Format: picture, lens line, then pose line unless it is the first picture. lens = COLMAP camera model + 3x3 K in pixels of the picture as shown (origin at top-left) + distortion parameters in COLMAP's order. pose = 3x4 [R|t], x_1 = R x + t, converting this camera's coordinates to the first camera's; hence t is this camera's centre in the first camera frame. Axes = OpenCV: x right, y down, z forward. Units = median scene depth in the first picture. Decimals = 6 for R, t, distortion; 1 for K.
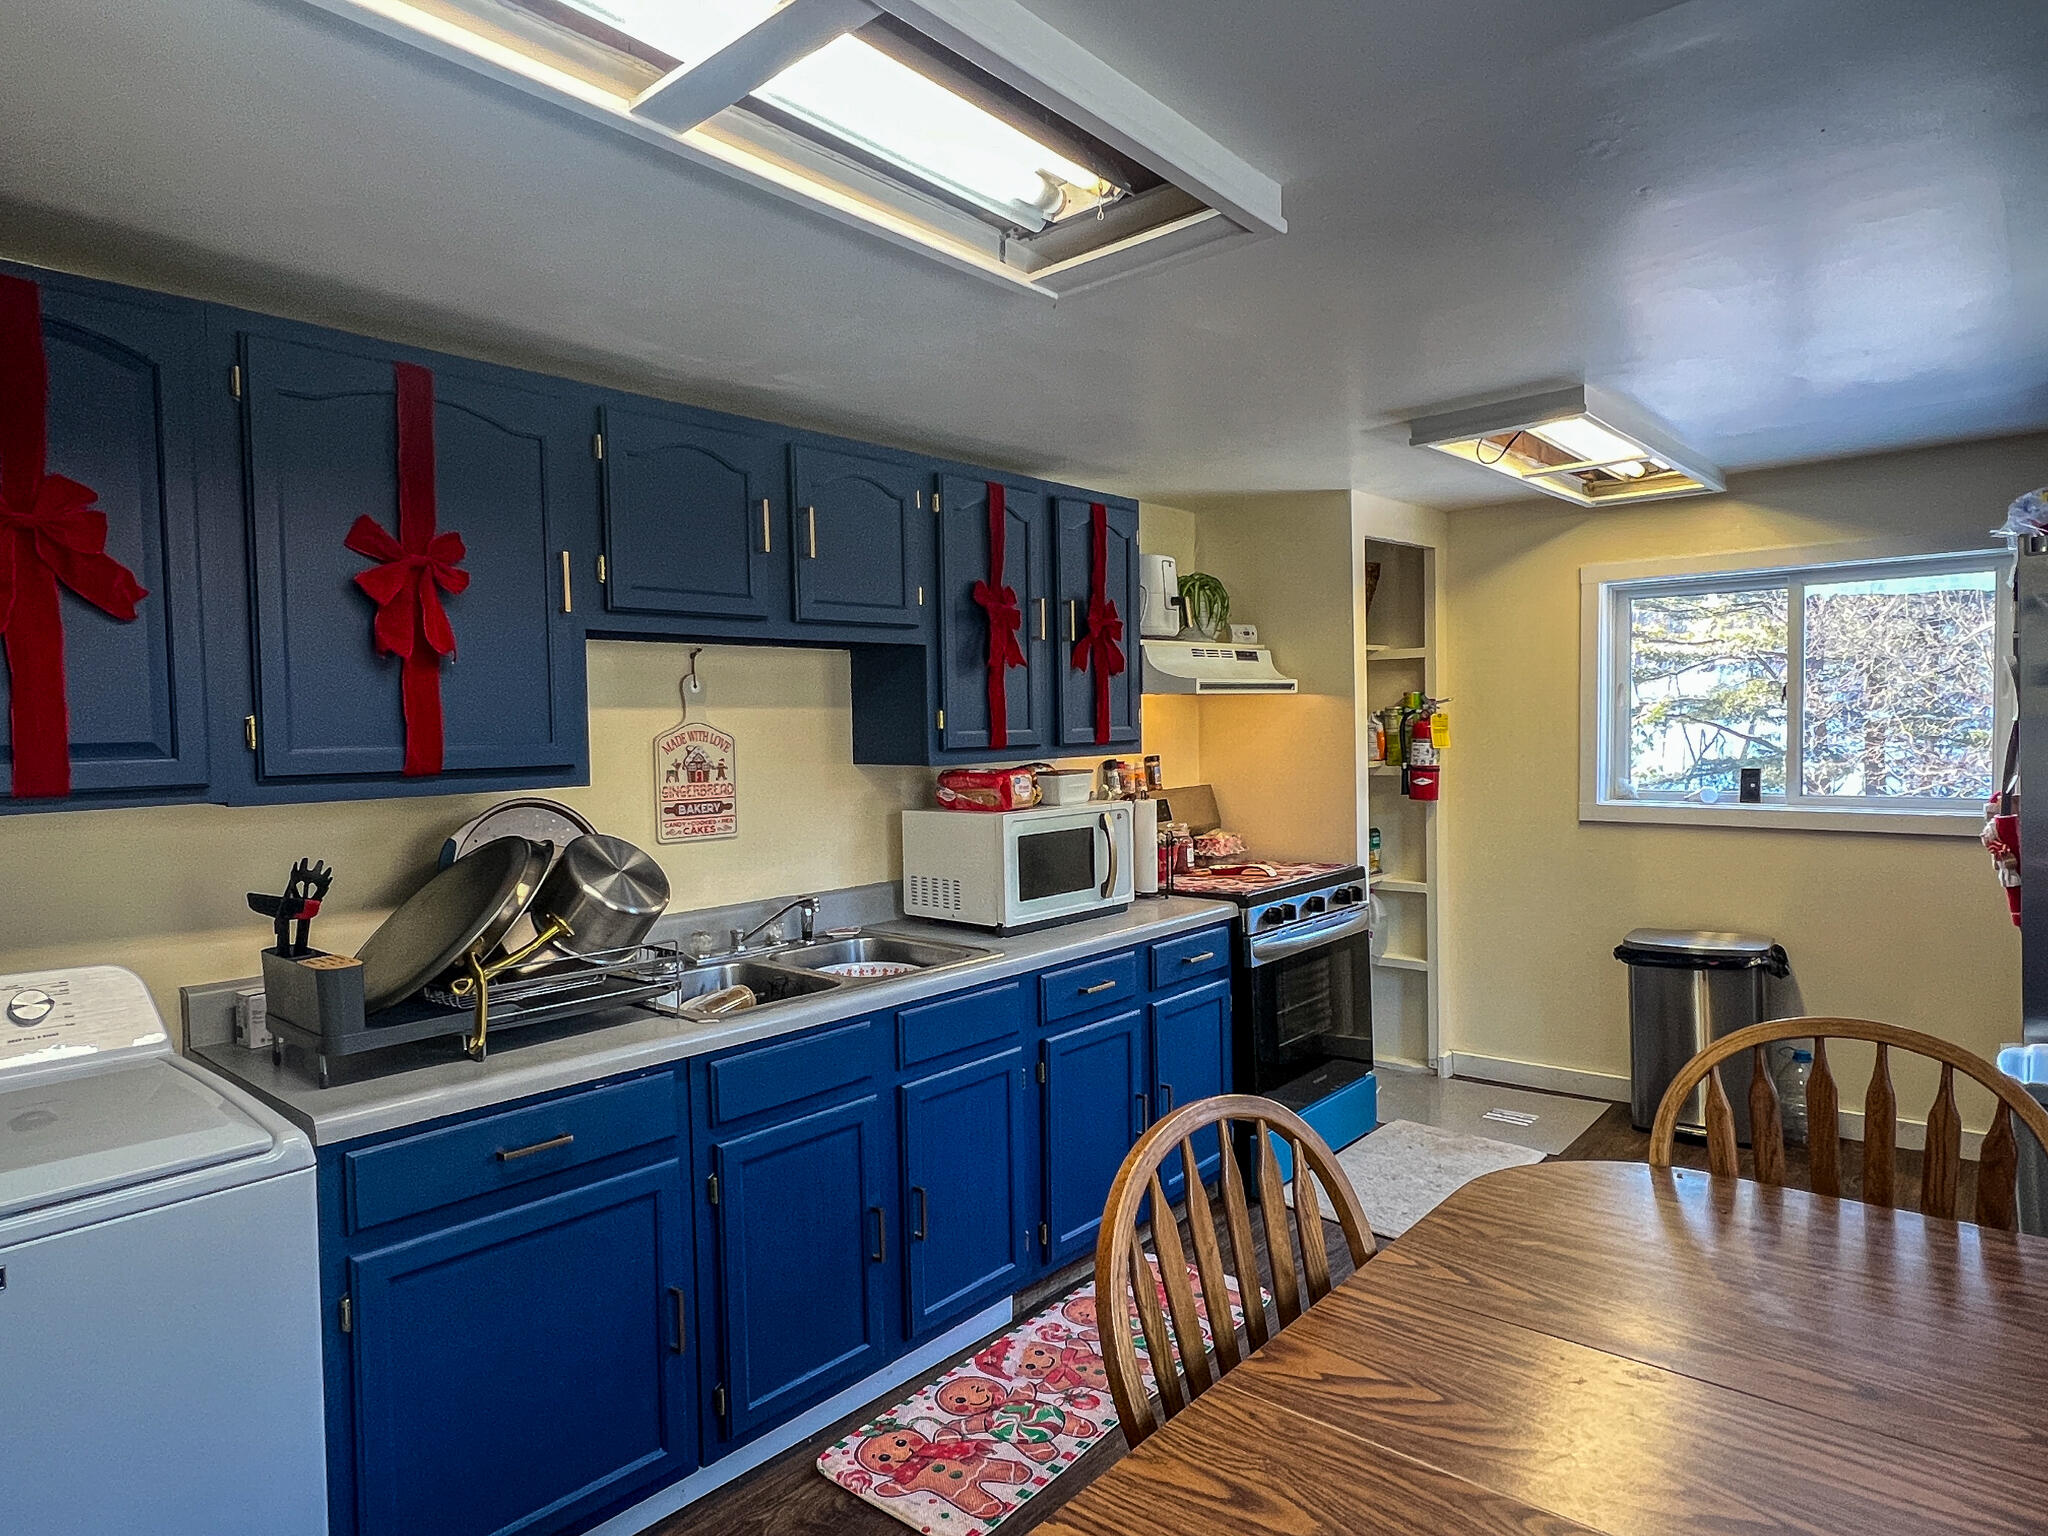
lens RADIAL K [[1190.8, 0, 1023.9], [0, 1190.8, 778.2], [0, 0, 1]] dist [0.002837, 0.000813]
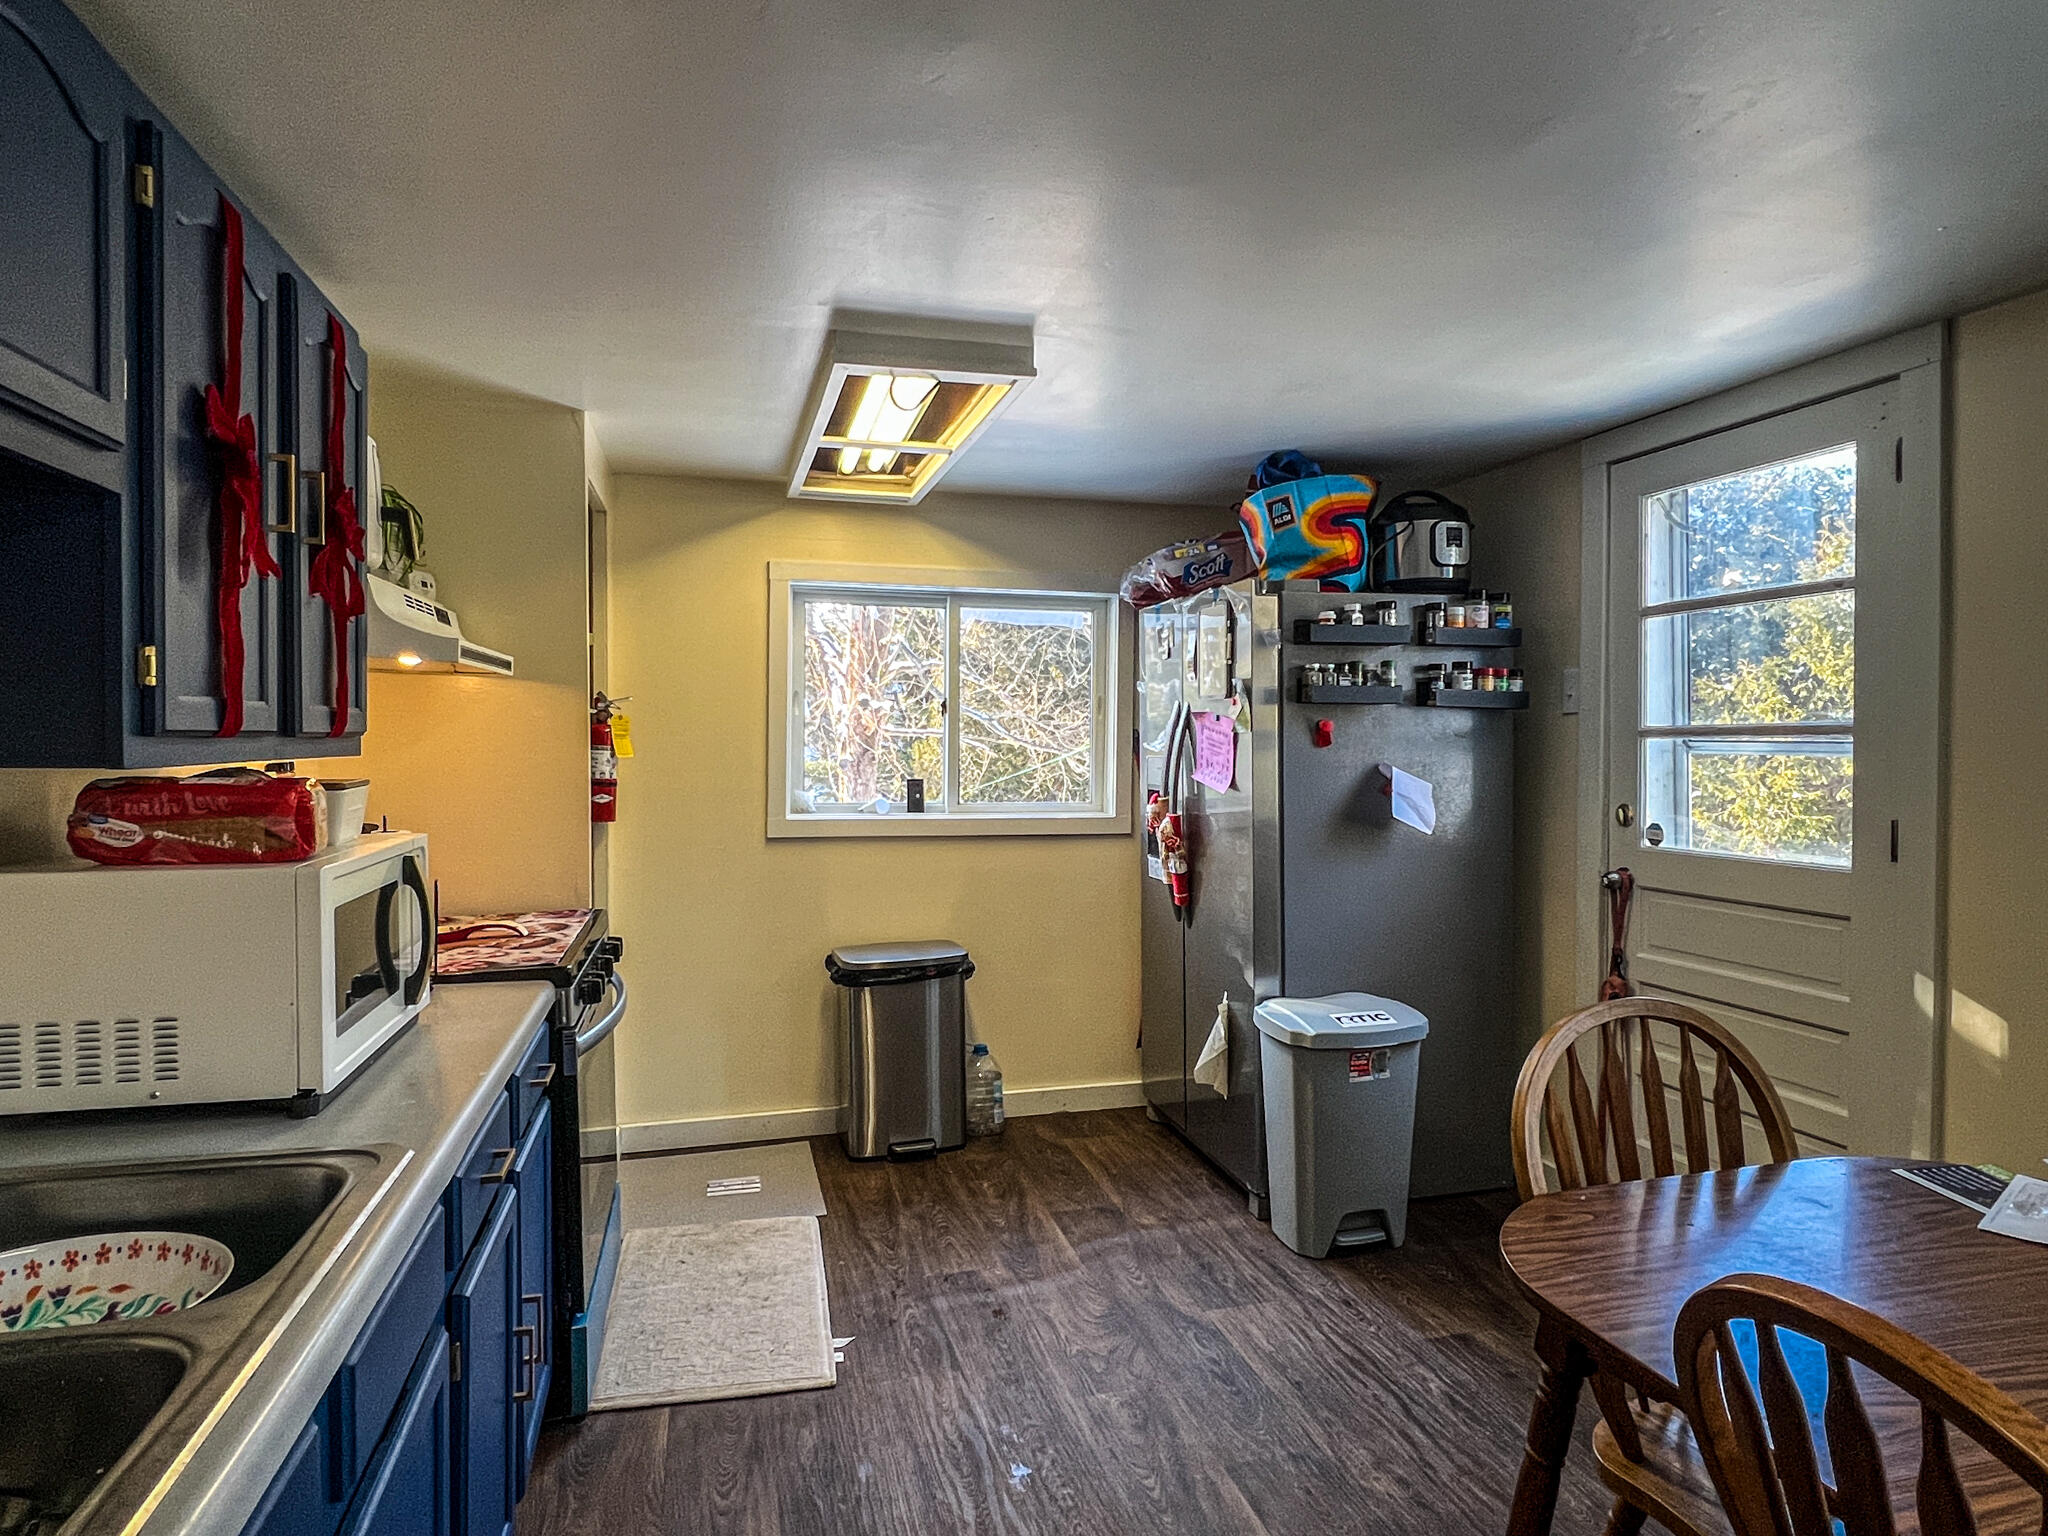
lens RADIAL K [[1190.8, 0, 1023.9], [0, 1190.8, 778.2], [0, 0, 1]] dist [0.002837, 0.000813]
pose [[0.560703, -0.002356, 0.828013, -0.196090], [0.020648, 0.999725, -0.011137, 0.004234], [-0.827759, 0.023341, 0.560598, 0.357926]]
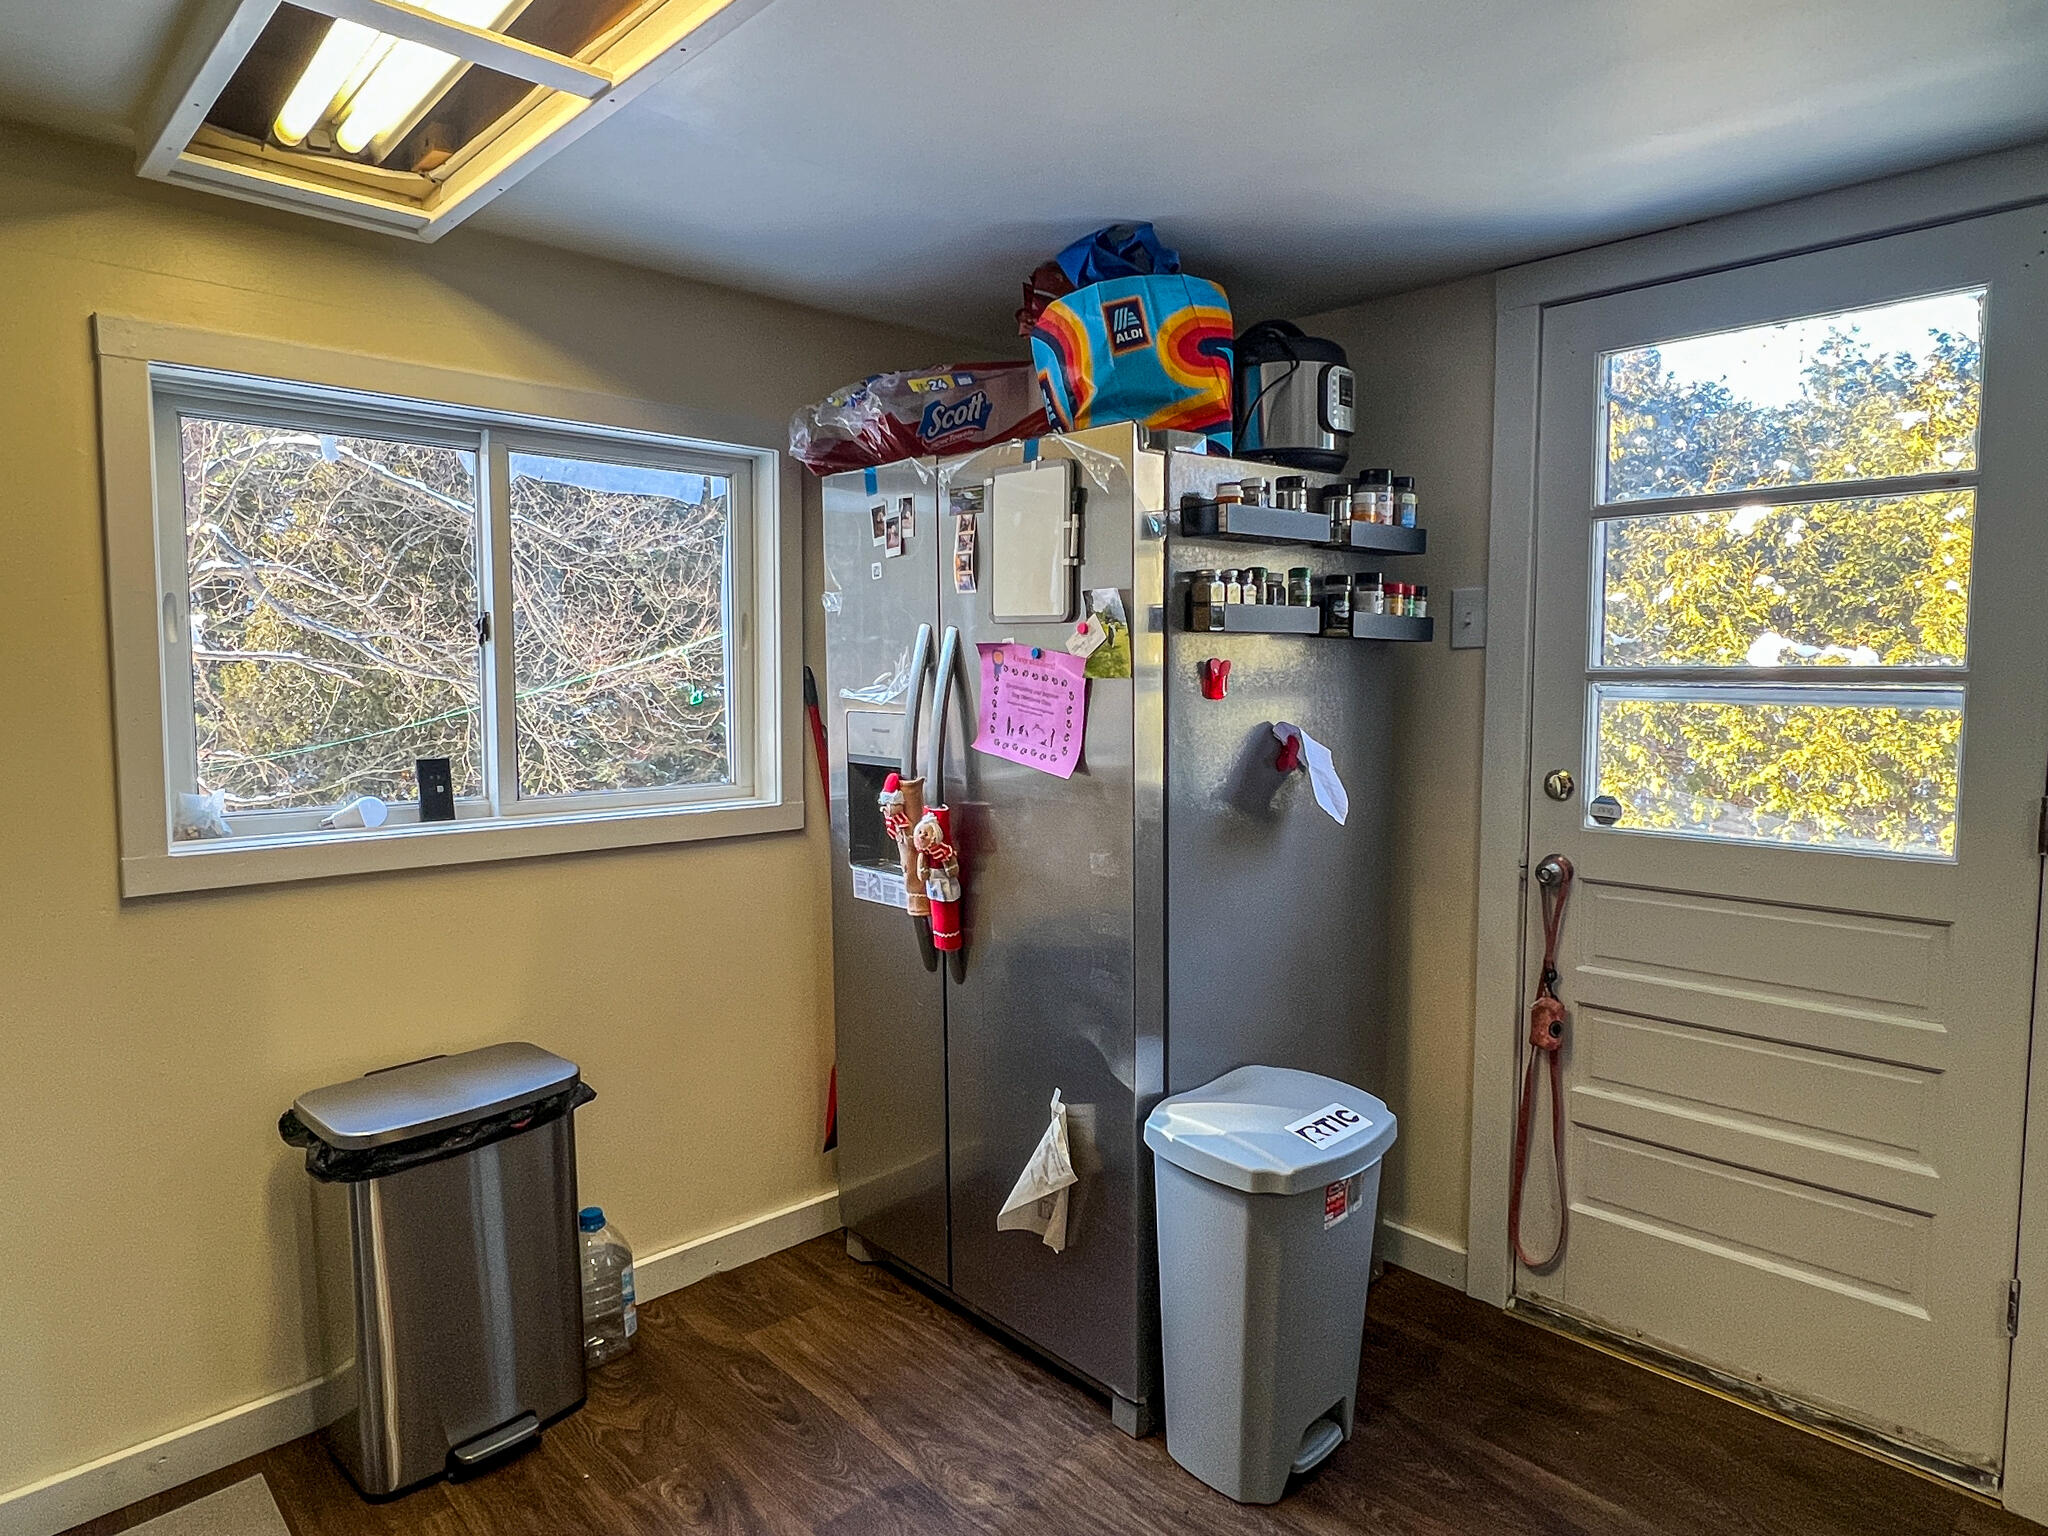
lens RADIAL K [[1218.0, 0, 1024.0], [0, 1218.0, 768.0], [0, 0, 1]] dist [-0.001924, -0.000278]
pose [[0.097948, -0.065011, 0.993066, 0.058426], [0.041233, 0.997272, 0.061219, -0.029152], [-0.994337, 0.034950, 0.100361, 0.682777]]
